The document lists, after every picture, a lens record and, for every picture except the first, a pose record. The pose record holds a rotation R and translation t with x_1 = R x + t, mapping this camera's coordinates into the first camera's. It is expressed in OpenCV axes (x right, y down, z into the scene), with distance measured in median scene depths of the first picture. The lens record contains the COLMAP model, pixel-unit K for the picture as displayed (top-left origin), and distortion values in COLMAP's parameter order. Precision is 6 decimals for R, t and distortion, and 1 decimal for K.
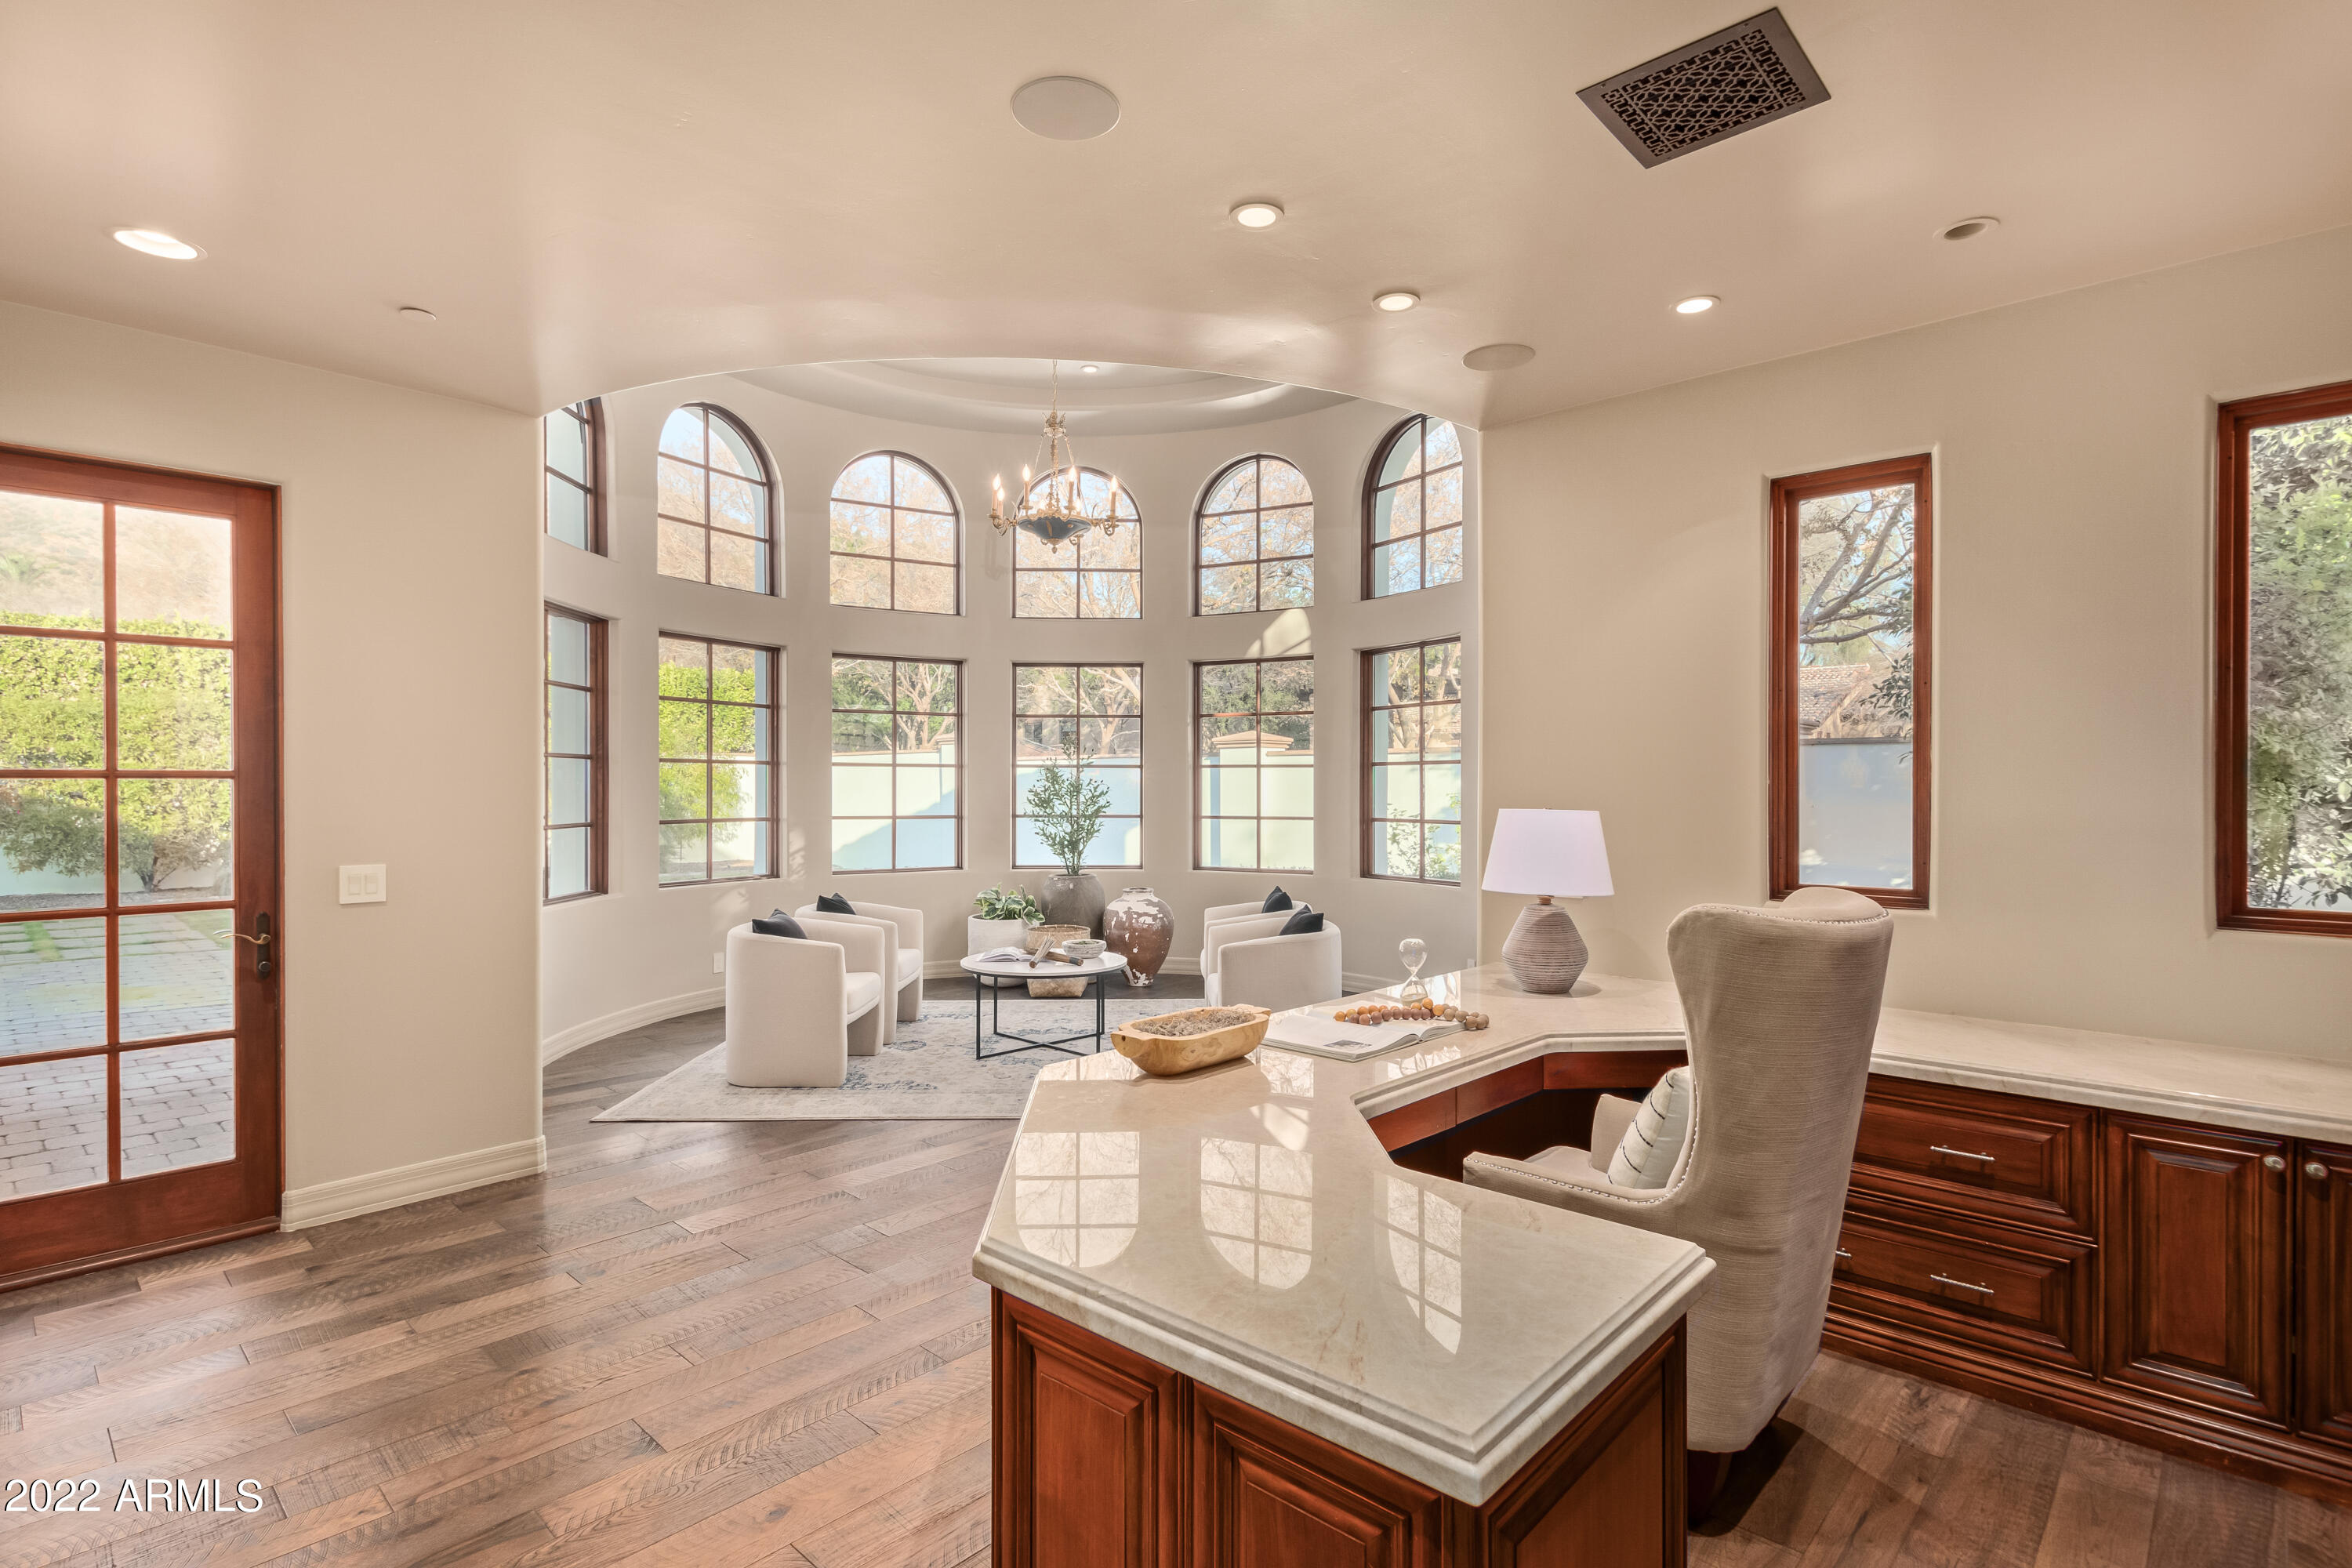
lens RADIAL K [[1147.6, 0, 1172.4], [0, 1147.6, 795.6], [0, 0, 1]] dist [-0.001575, -0.000118]
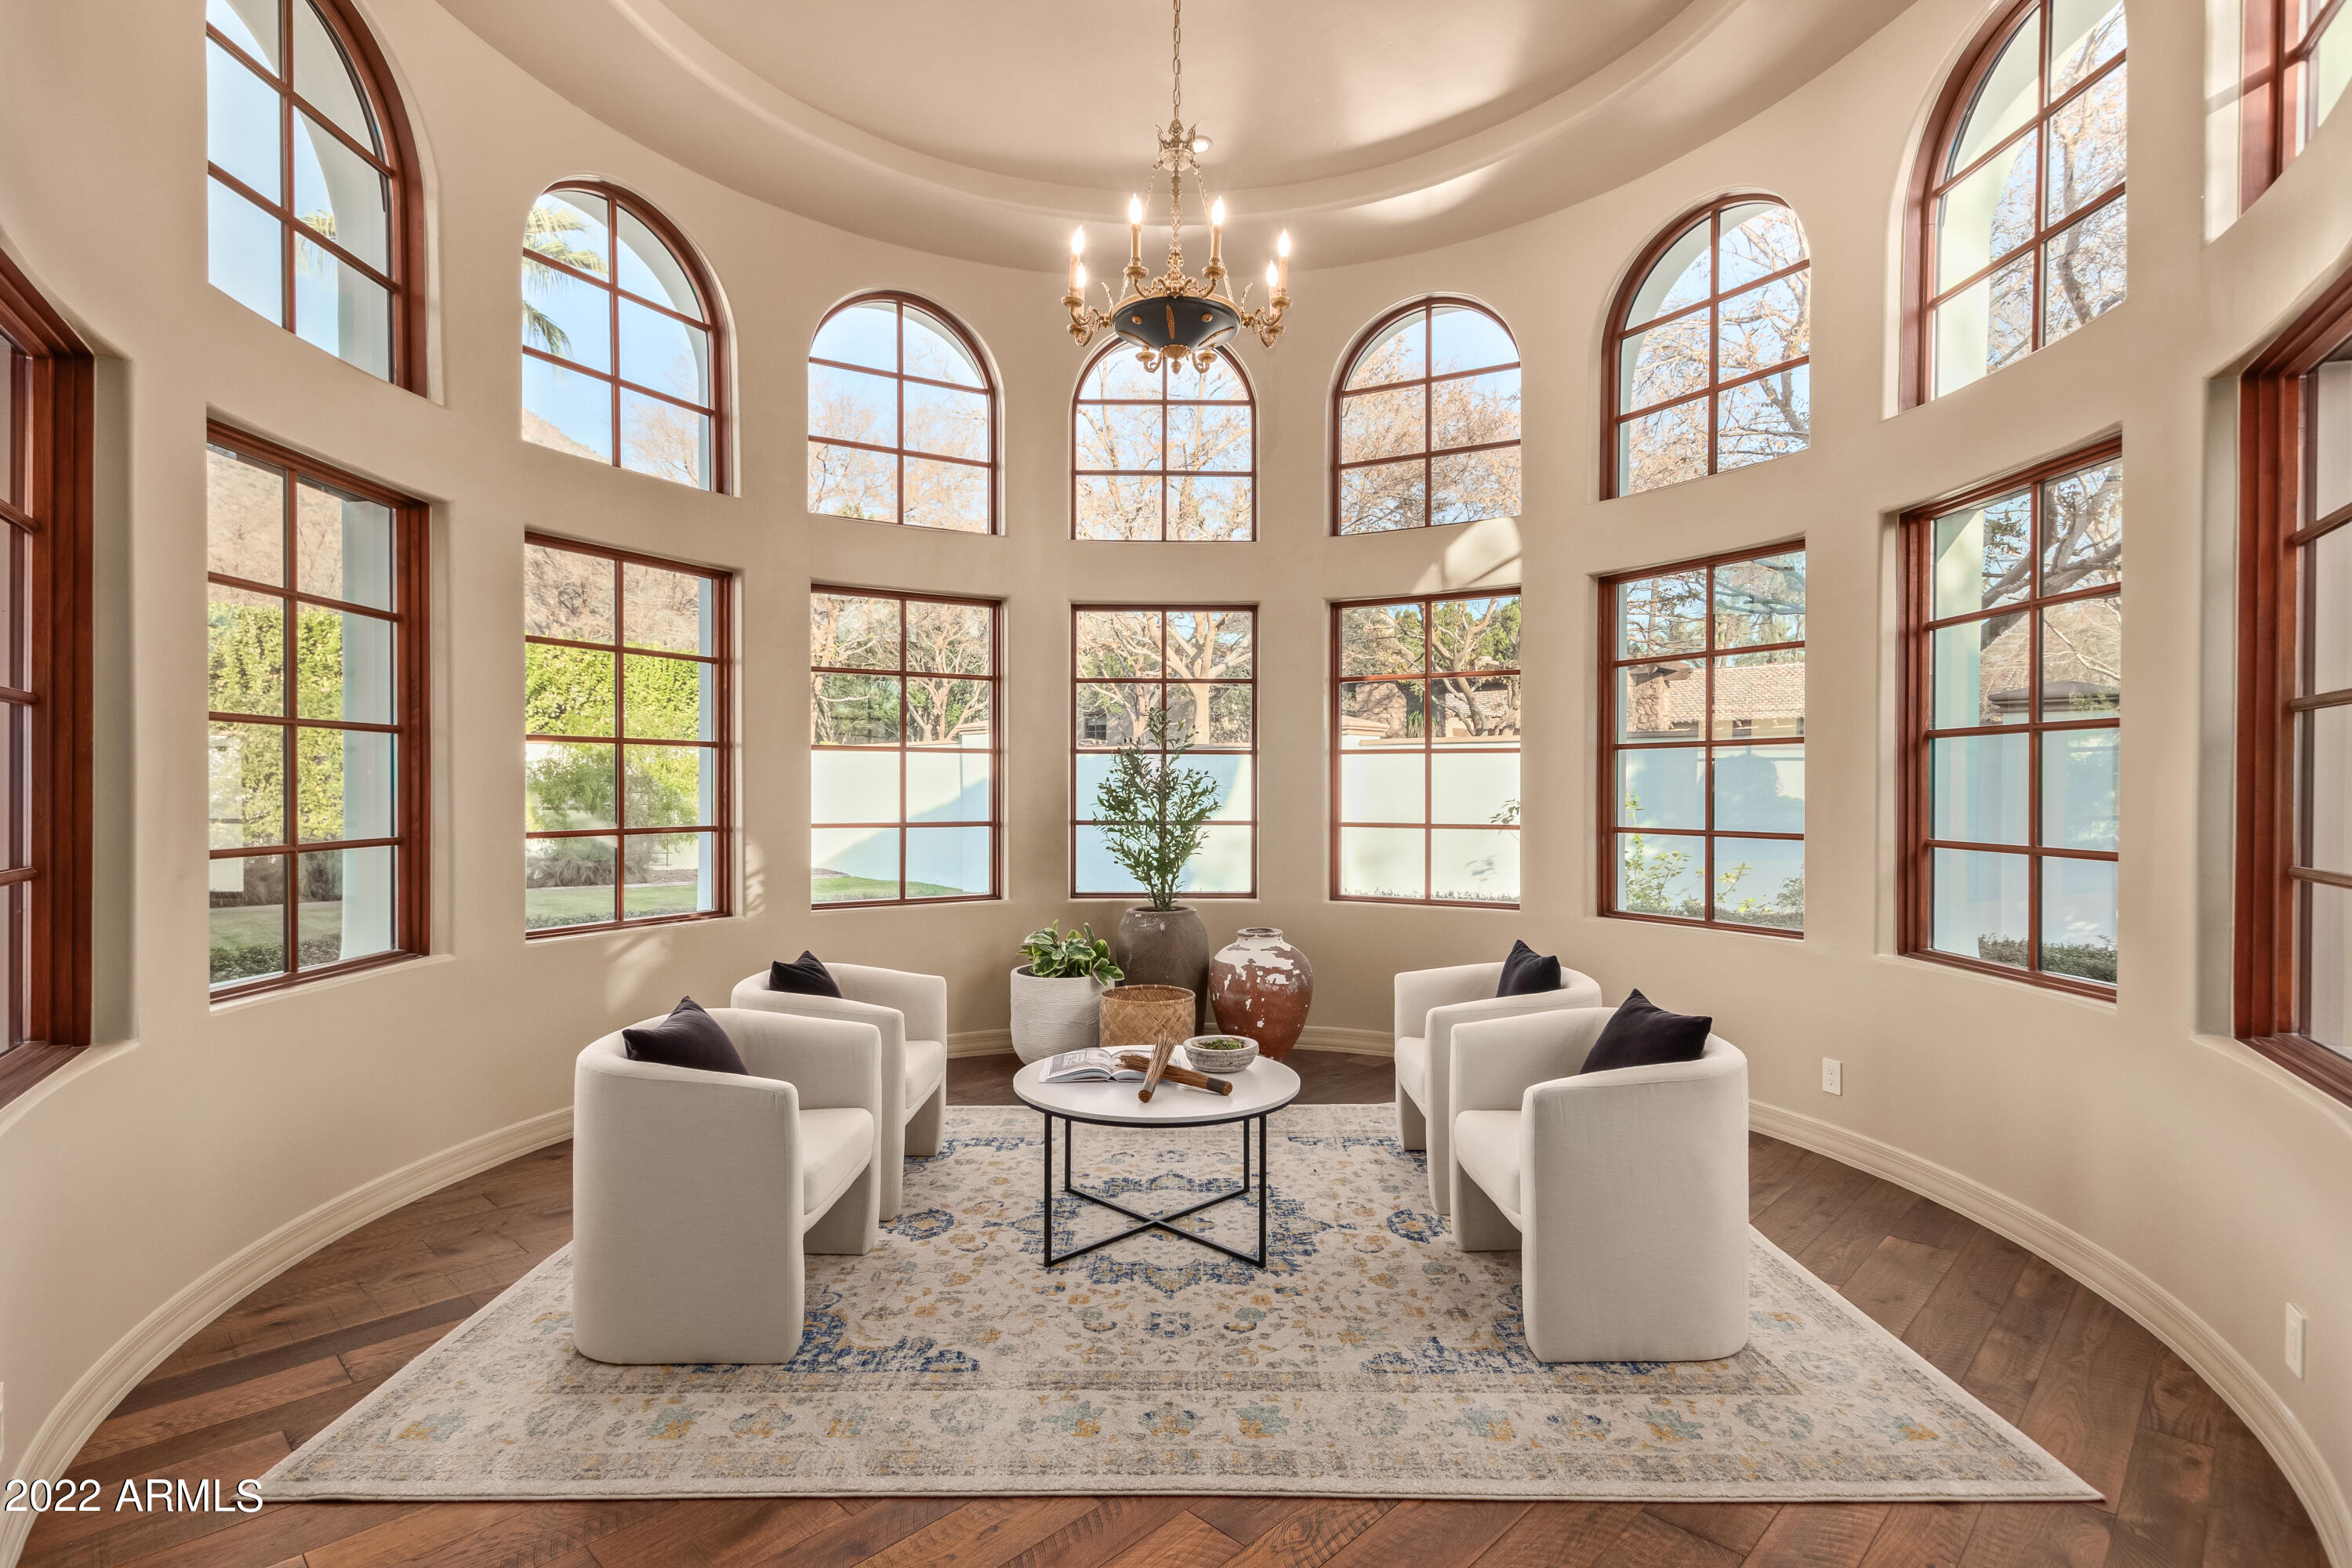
lens RADIAL K [[1147.6, 0, 1172.4], [0, 1147.6, 795.6], [0, 0, 1]] dist [-0.001575, -0.000118]
pose [[0.999913, 0.000105, -0.013227, -0.074399], [-0.000083, 0.999999, 0.001667, 0.000126], [0.013227, -0.001665, 0.999911, 0.325965]]
